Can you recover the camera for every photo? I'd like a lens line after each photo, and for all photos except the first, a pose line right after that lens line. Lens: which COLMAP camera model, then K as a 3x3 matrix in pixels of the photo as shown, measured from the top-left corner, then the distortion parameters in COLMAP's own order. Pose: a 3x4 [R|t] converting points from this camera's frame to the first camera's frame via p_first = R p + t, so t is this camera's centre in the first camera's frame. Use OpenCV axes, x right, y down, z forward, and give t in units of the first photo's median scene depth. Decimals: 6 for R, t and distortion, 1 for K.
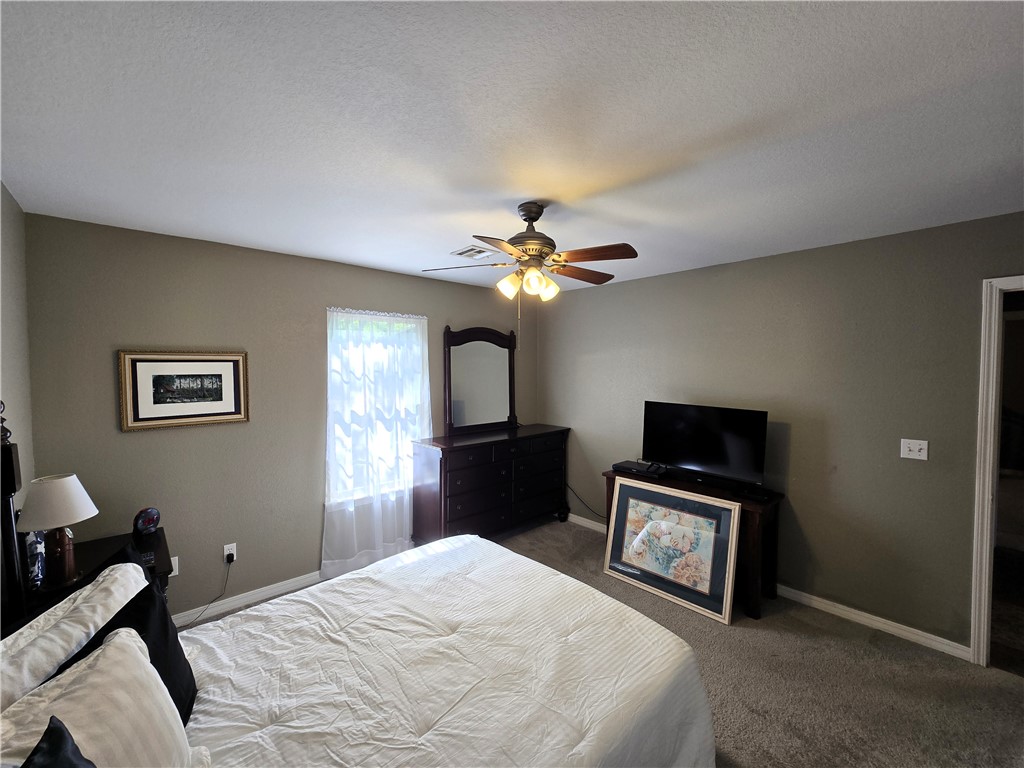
lens RADIAL K [[420.9, 0, 510.2], [0, 420.9, 383.2], [0, 0, 1]] dist [-0.007440, 0.001705]
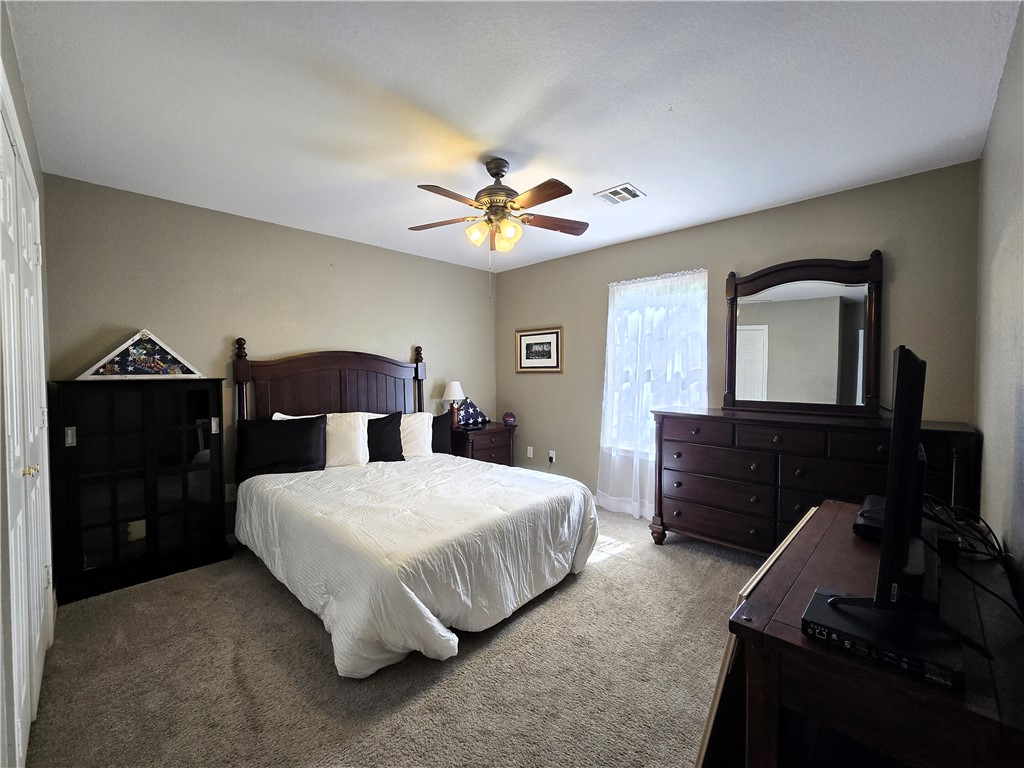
lens RADIAL K [[420.9, 0, 510.2], [0, 420.9, 385.8], [0, 0, 1]] dist [-0.007440, 0.001705]
pose [[0.066436, 0.034705, -0.997187, 0.897022], [-0.035852, 0.998833, 0.032374, 0.099223], [0.997146, 0.033600, 0.067603, 0.748393]]
